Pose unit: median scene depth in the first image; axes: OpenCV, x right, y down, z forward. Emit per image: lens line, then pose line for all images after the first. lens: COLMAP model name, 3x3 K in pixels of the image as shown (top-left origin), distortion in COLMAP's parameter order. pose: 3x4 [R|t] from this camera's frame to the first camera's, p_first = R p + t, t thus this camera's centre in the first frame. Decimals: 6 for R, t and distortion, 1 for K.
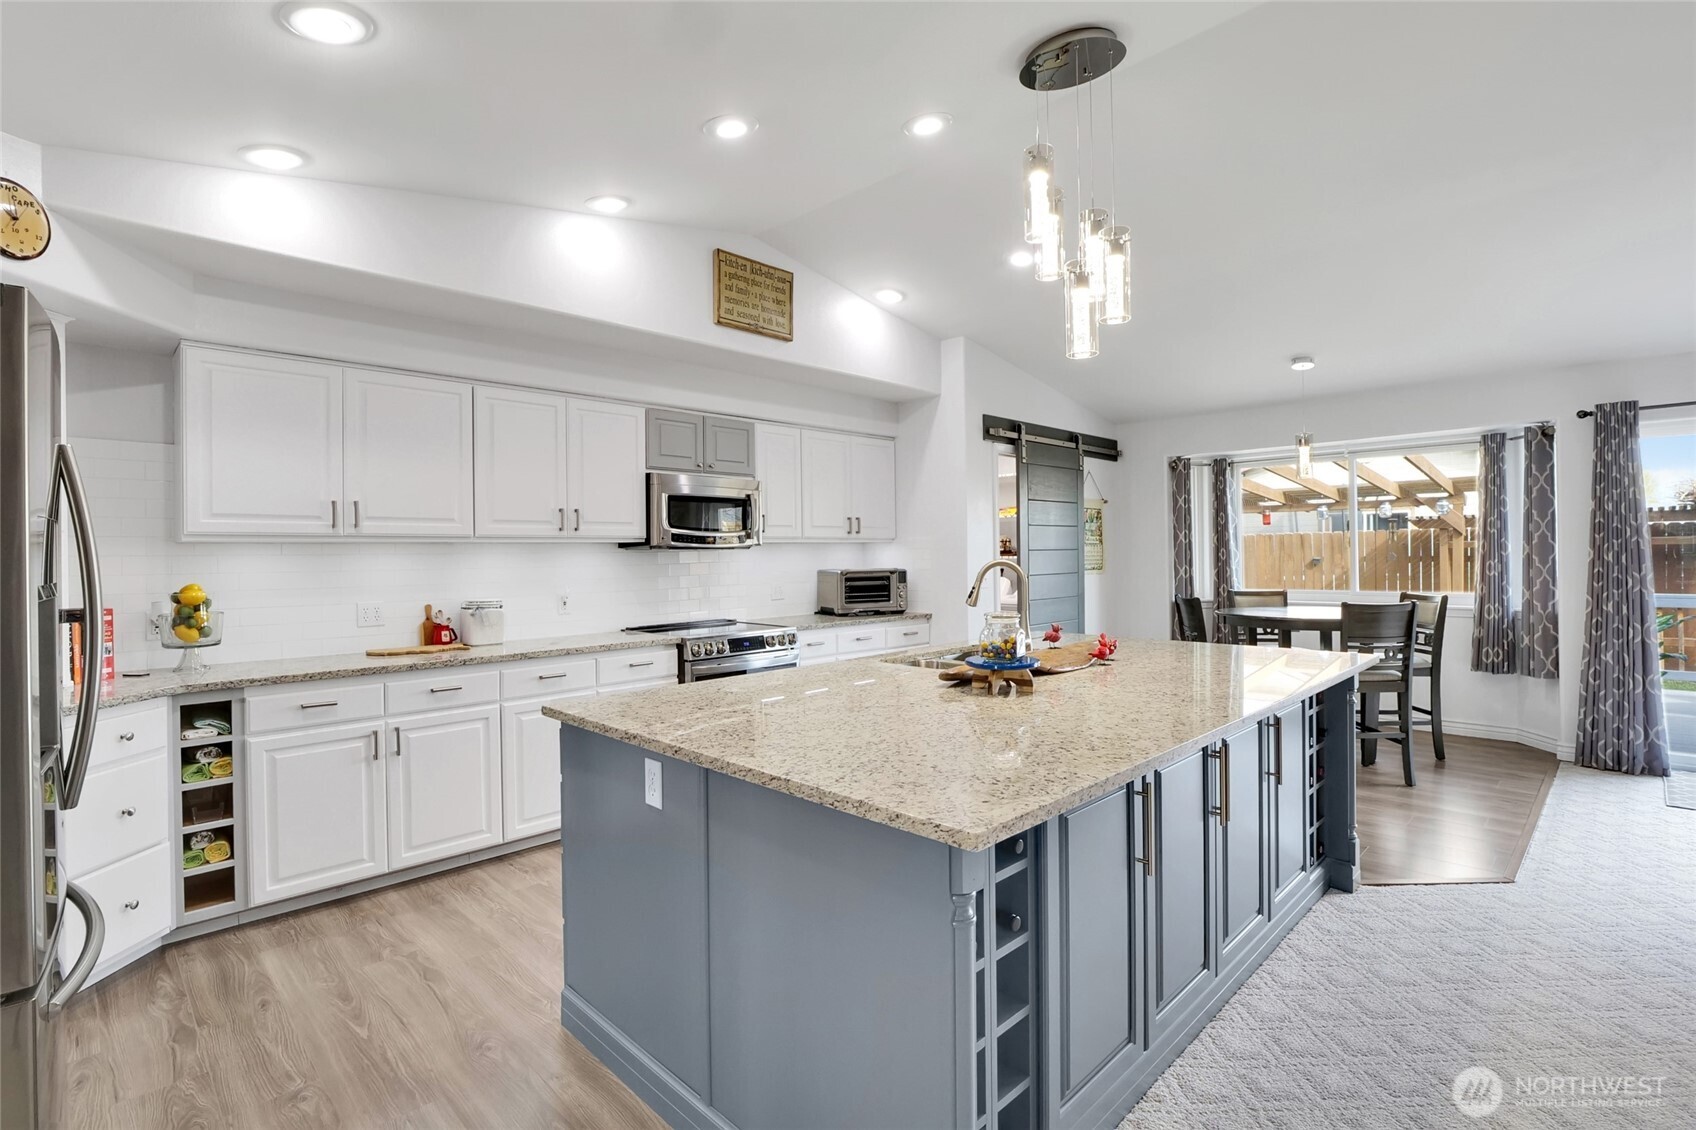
lens RADIAL K [[807.6, 0, 791.9], [0, 807.6, 555.9], [0, 0, 1]] dist [-0.004185, -0.000120]
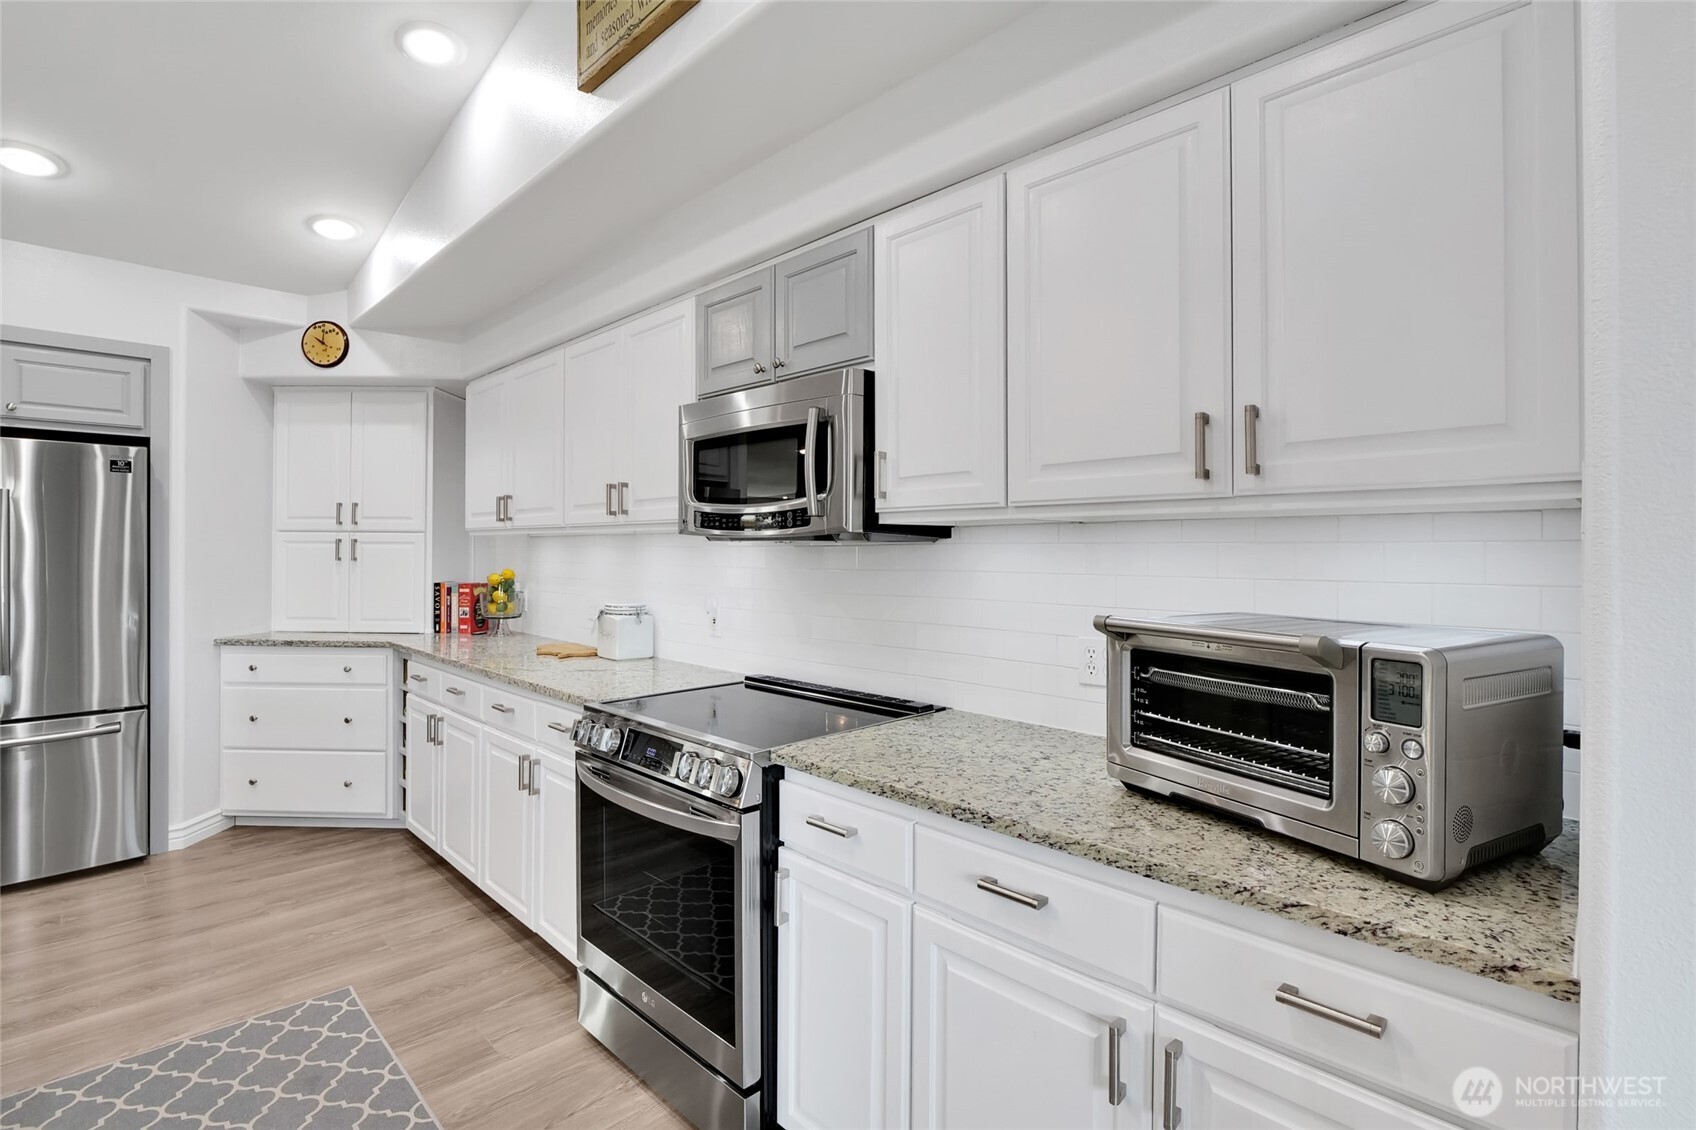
lens RADIAL K [[807.6, 0, 863.8], [0, 807.6, 559.0], [0, 0, 1]] dist [-0.004185, -0.000120]
pose [[0.040531, 0.022465, -0.998926, 0.391205], [-0.005231, 0.999738, 0.022271, -0.008943], [0.999165, 0.004322, 0.040638, 1.078345]]
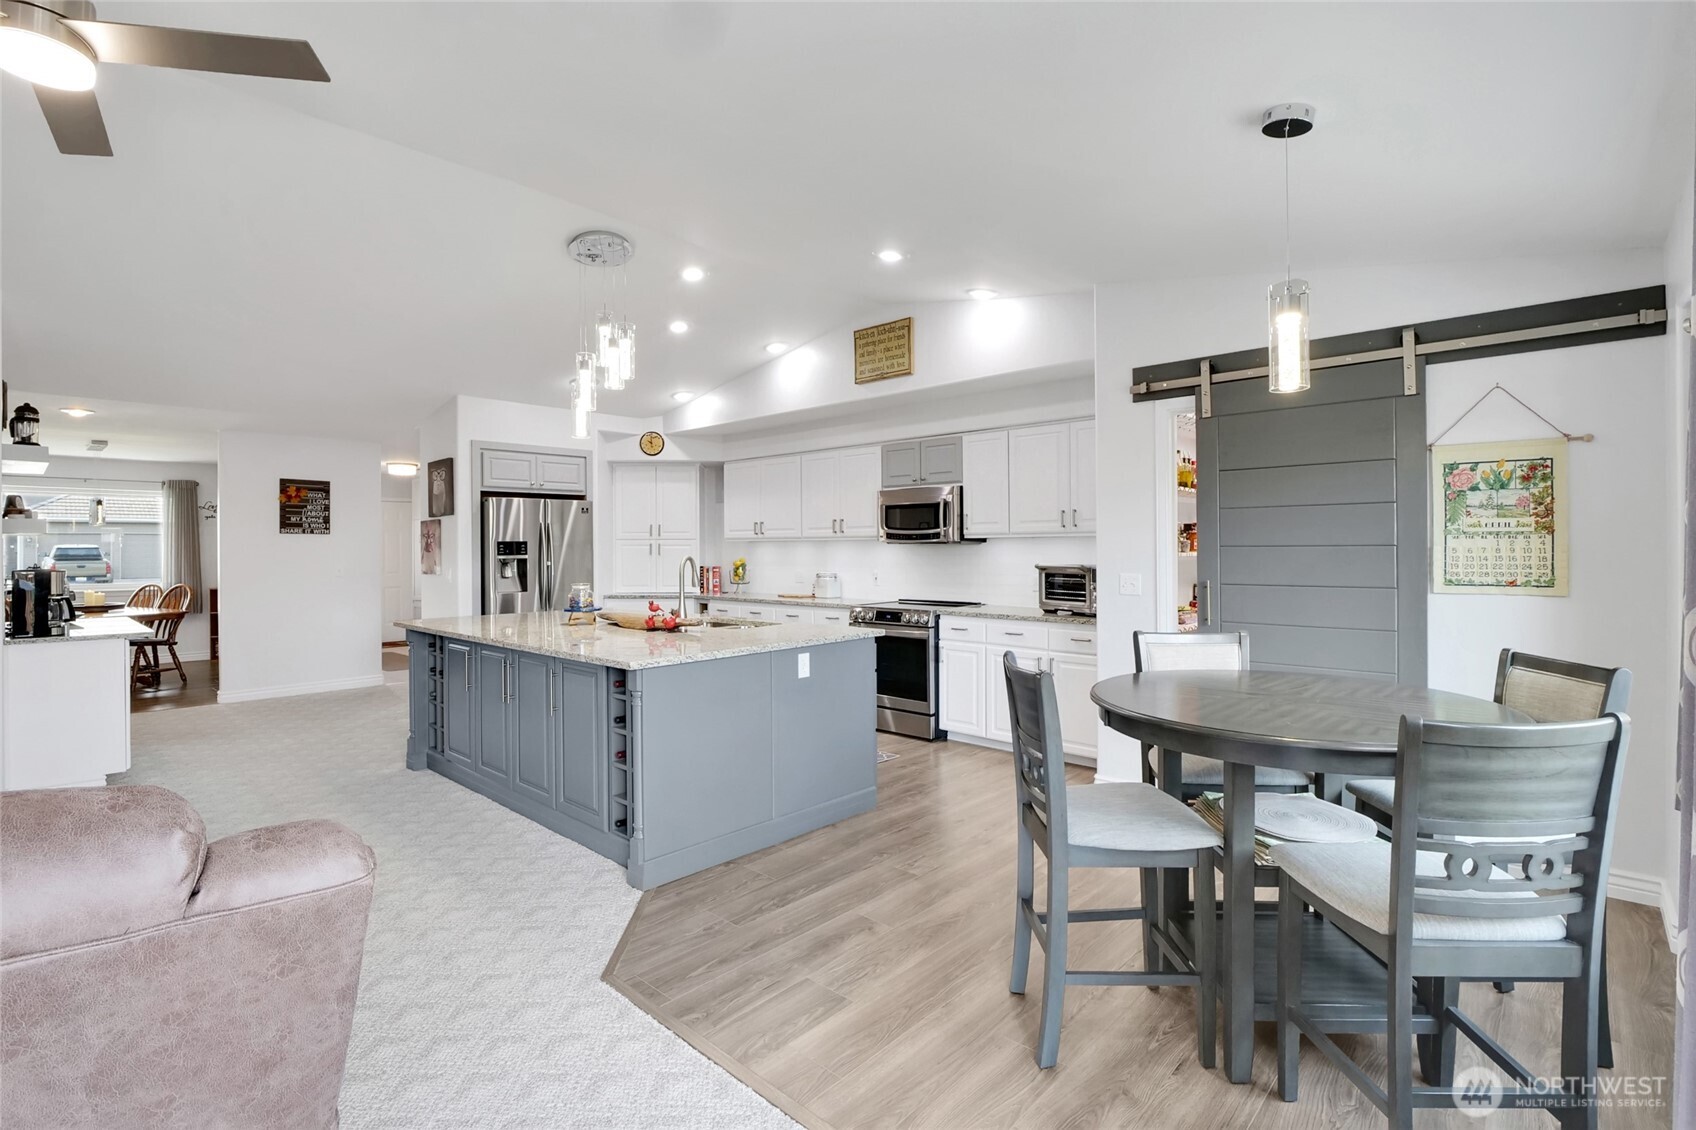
lens RADIAL K [[807.6, 0, 852.7], [0, 807.6, 549.2], [0, 0, 1]] dist [-0.004185, -0.000120]
pose [[0.058212, 0.013477, -0.998213, 1.225875], [0.002566, 0.999904, 0.013649, -0.018763], [0.998301, -0.003356, 0.058172, 0.851032]]
